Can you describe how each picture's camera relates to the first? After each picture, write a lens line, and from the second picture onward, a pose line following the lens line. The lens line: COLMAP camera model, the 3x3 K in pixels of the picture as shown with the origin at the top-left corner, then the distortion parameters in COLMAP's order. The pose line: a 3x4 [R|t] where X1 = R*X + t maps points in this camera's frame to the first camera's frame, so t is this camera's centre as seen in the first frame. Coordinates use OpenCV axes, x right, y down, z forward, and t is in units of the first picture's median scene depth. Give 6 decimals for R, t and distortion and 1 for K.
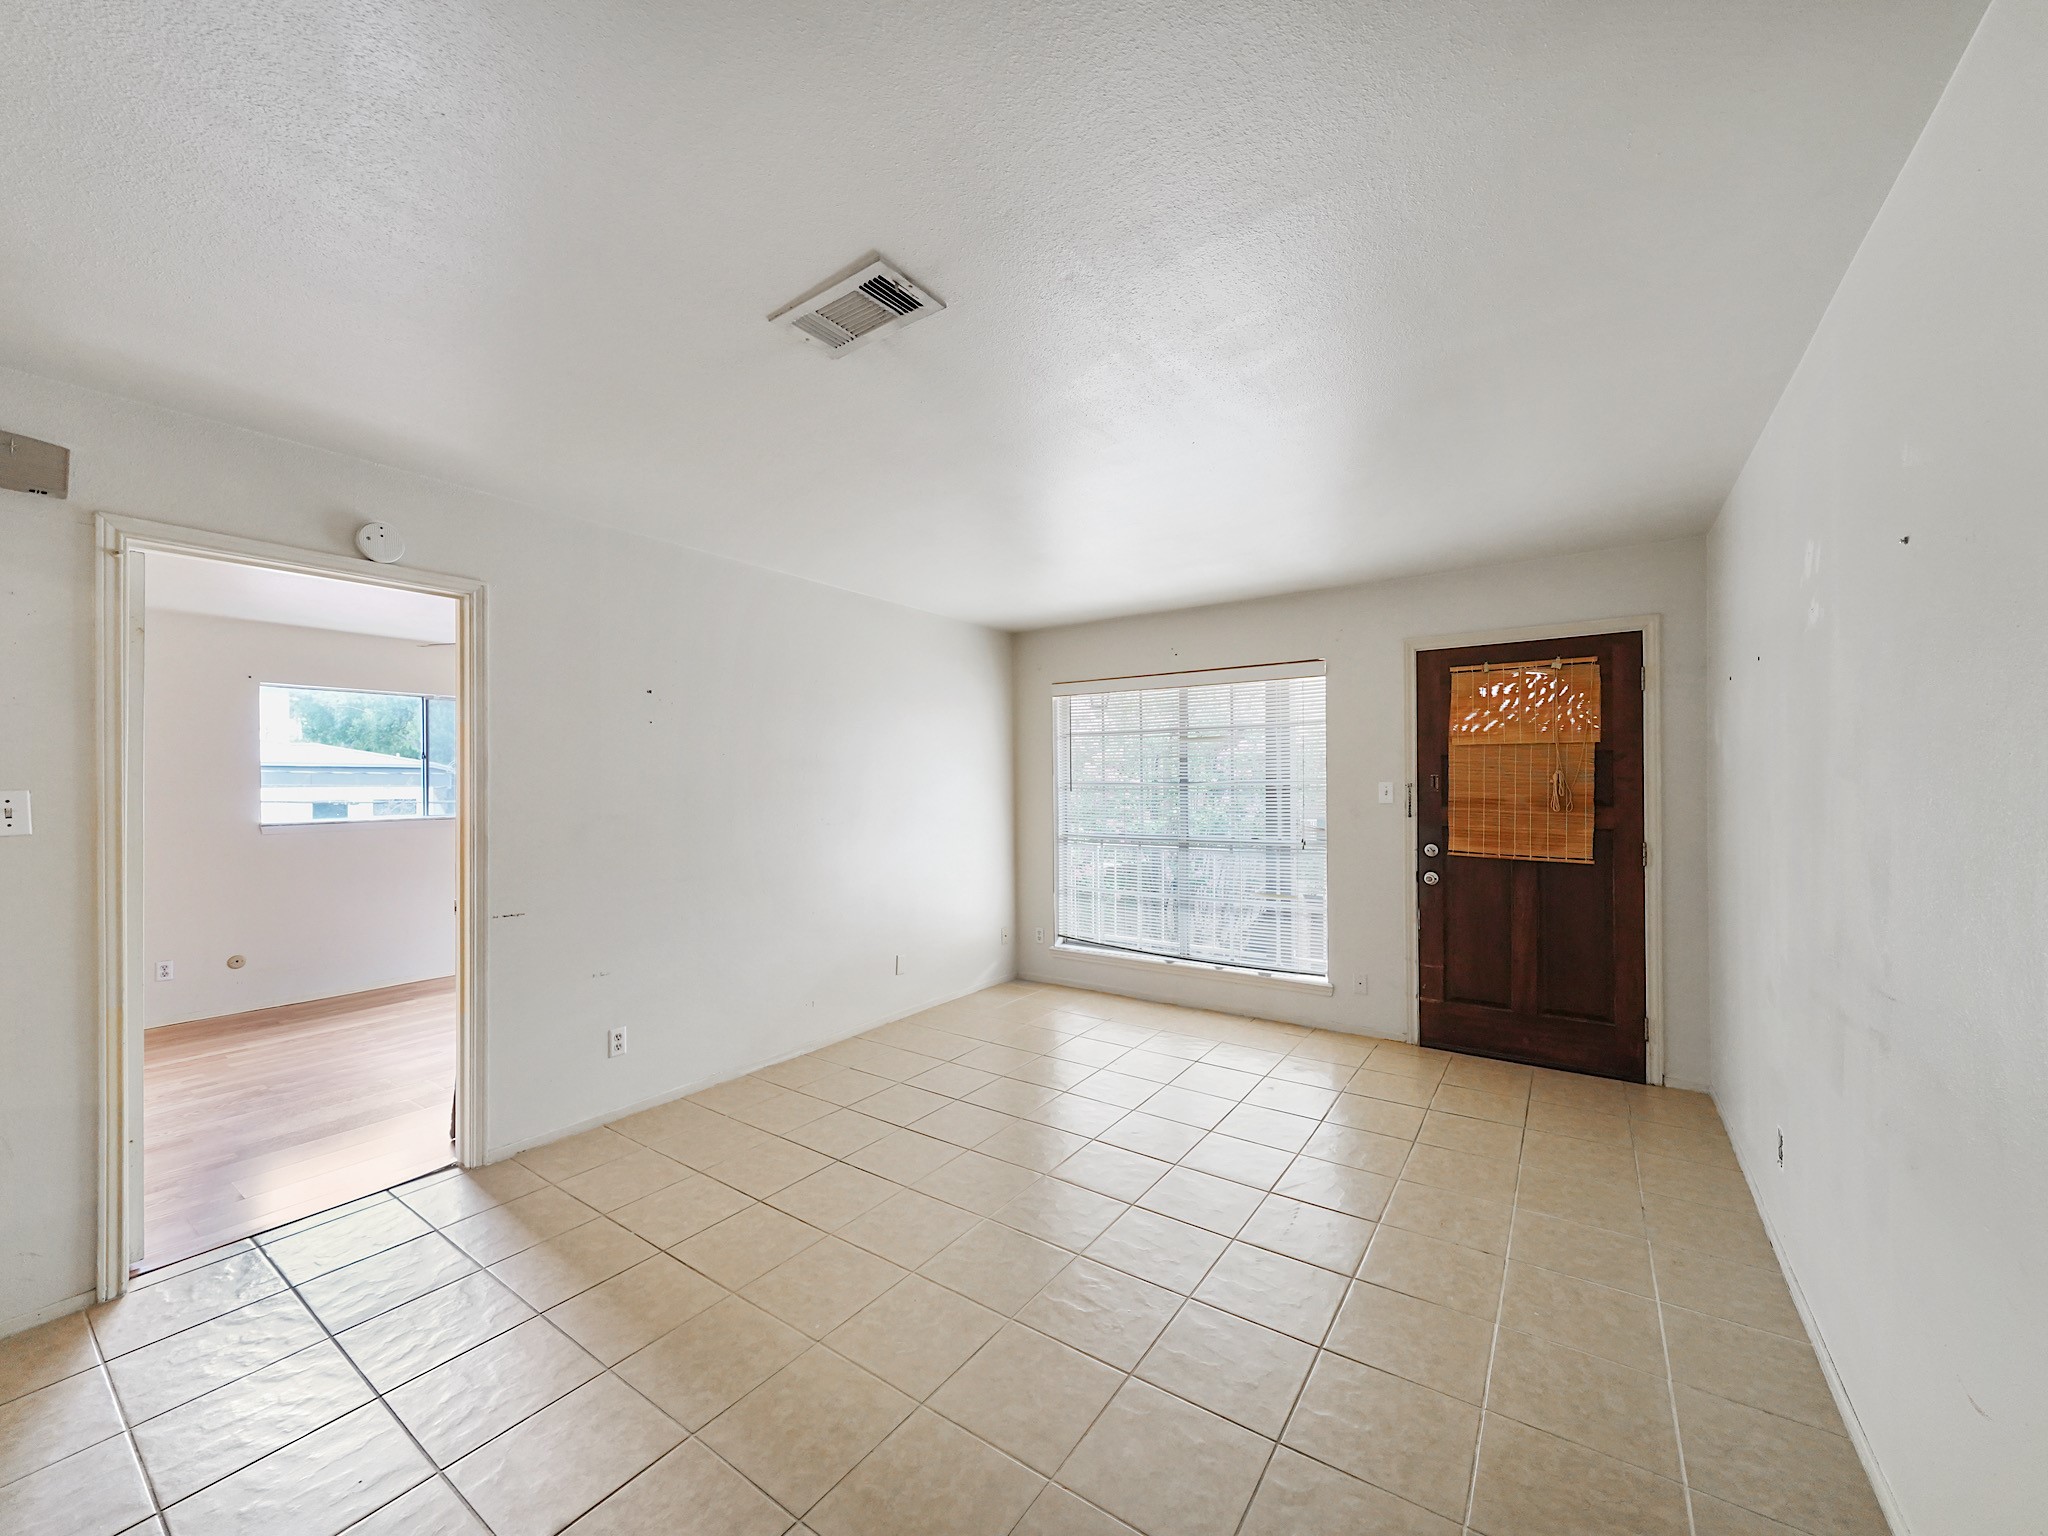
lens RADIAL K [[793.2, 0, 996.6], [0, 793.2, 778.2], [0, 0, 1]] dist [0.002187, -0.000960]
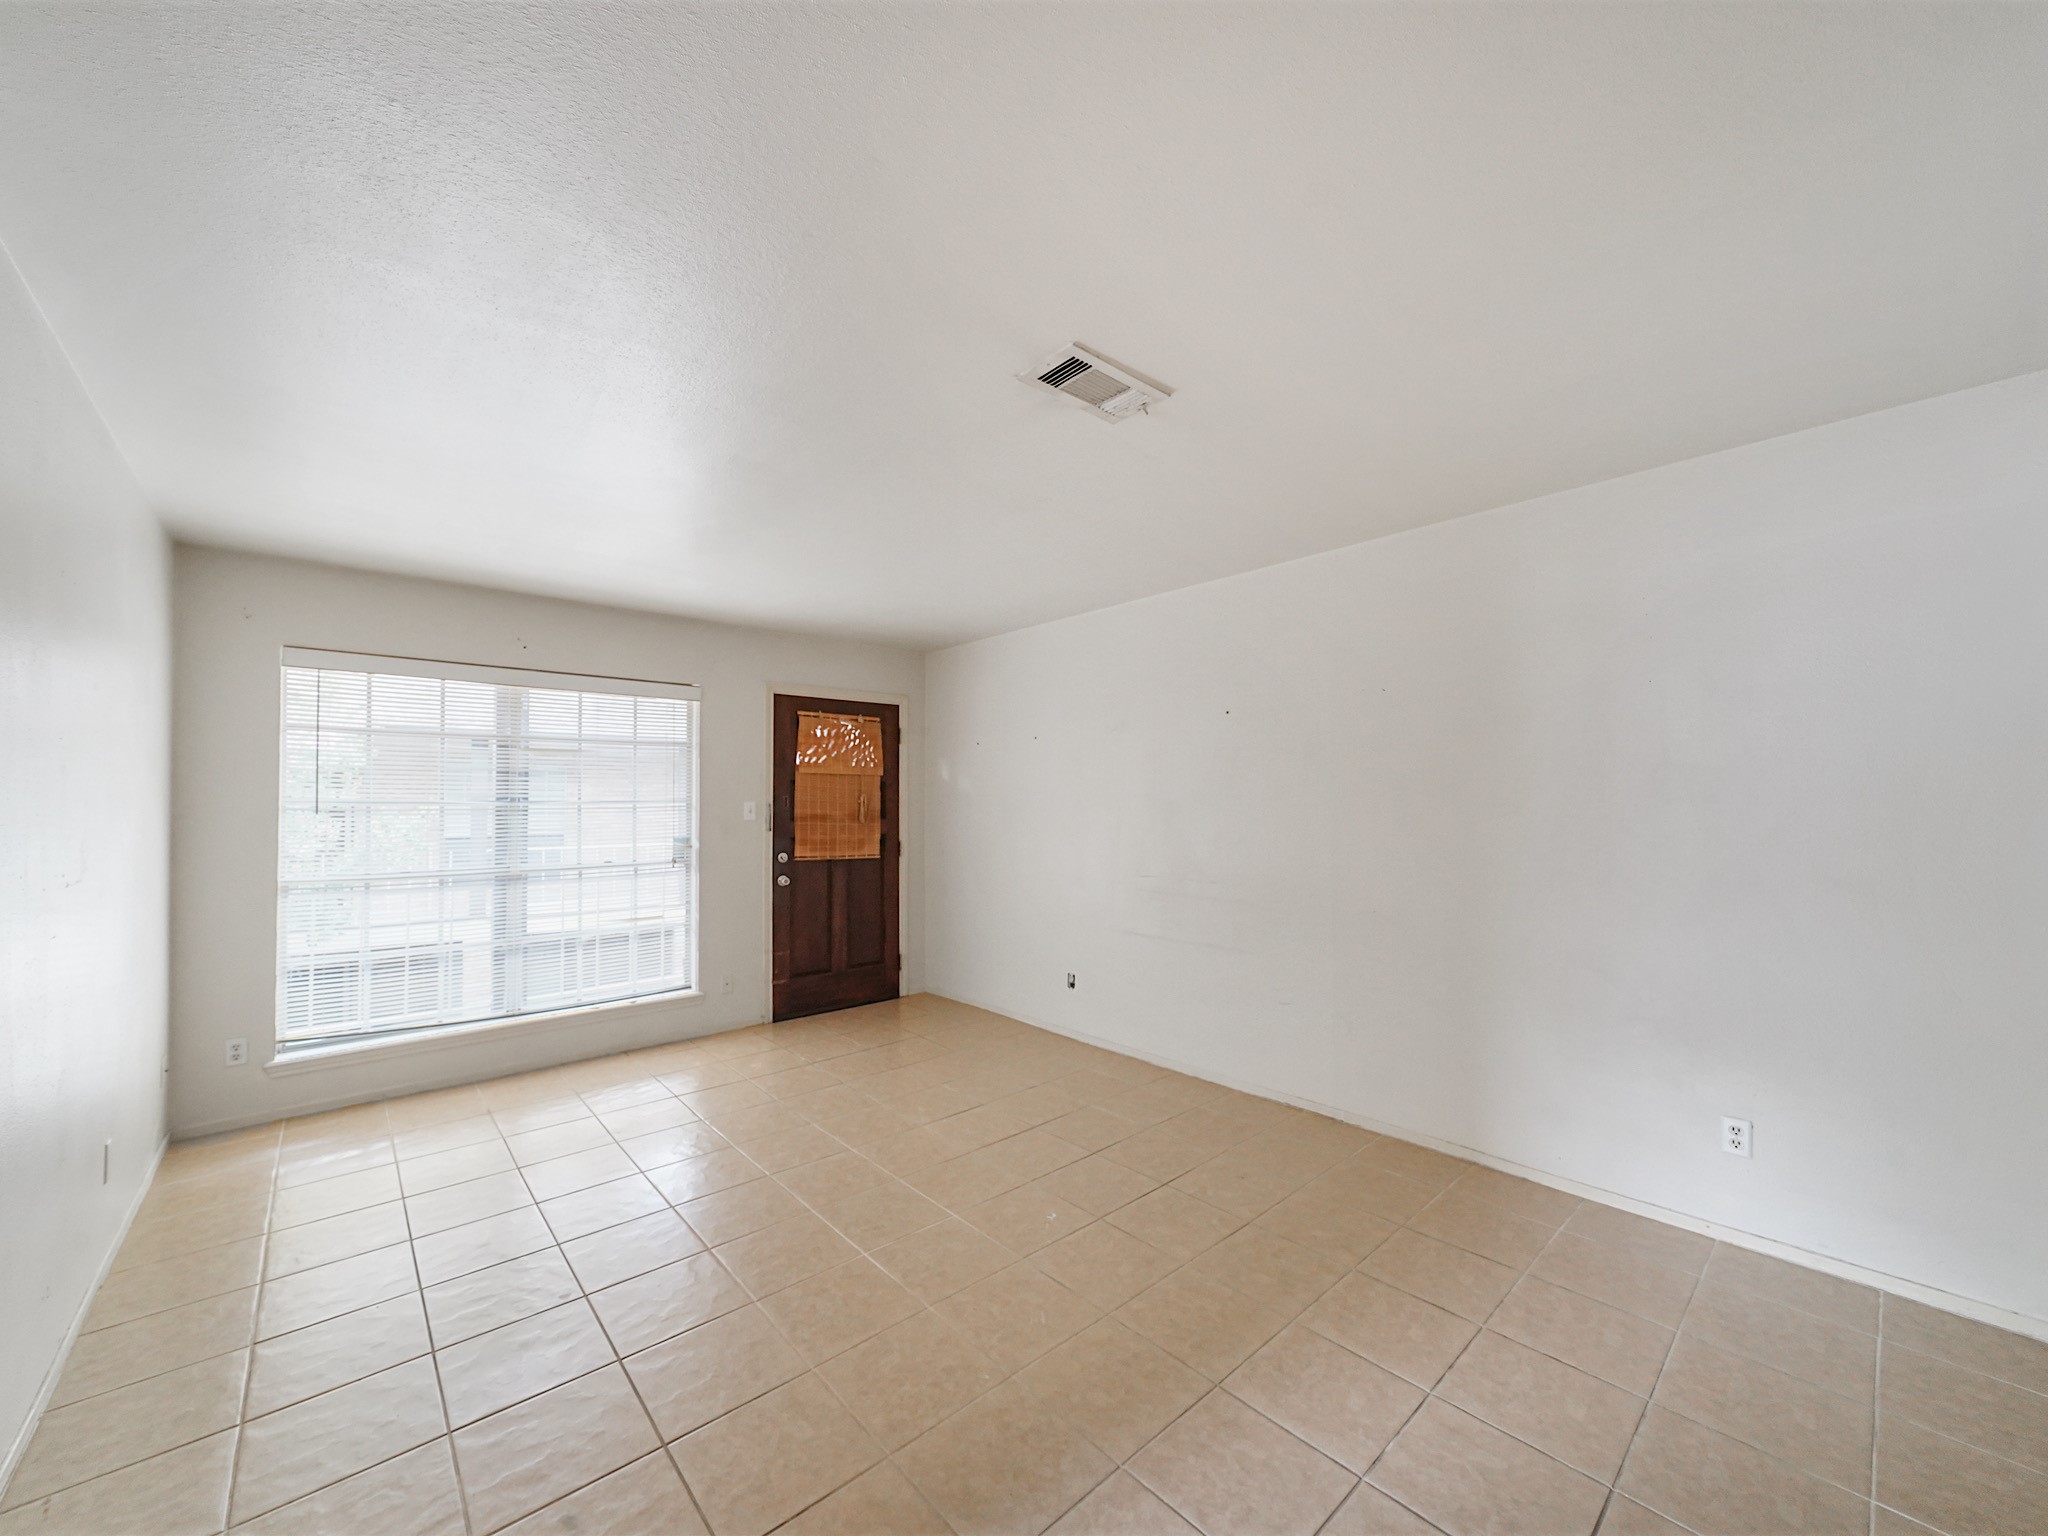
lens RADIAL K [[793.2, 0, 1027.4], [0, 793.2, 784.9], [0, 0, 1]] dist [0.002187, -0.000960]
pose [[0.215539, 0.028754, 0.976072, -0.572018], [-0.002359, 0.999579, -0.028925, 0.013326], [-0.976492, 0.003932, 0.215516, 0.376526]]
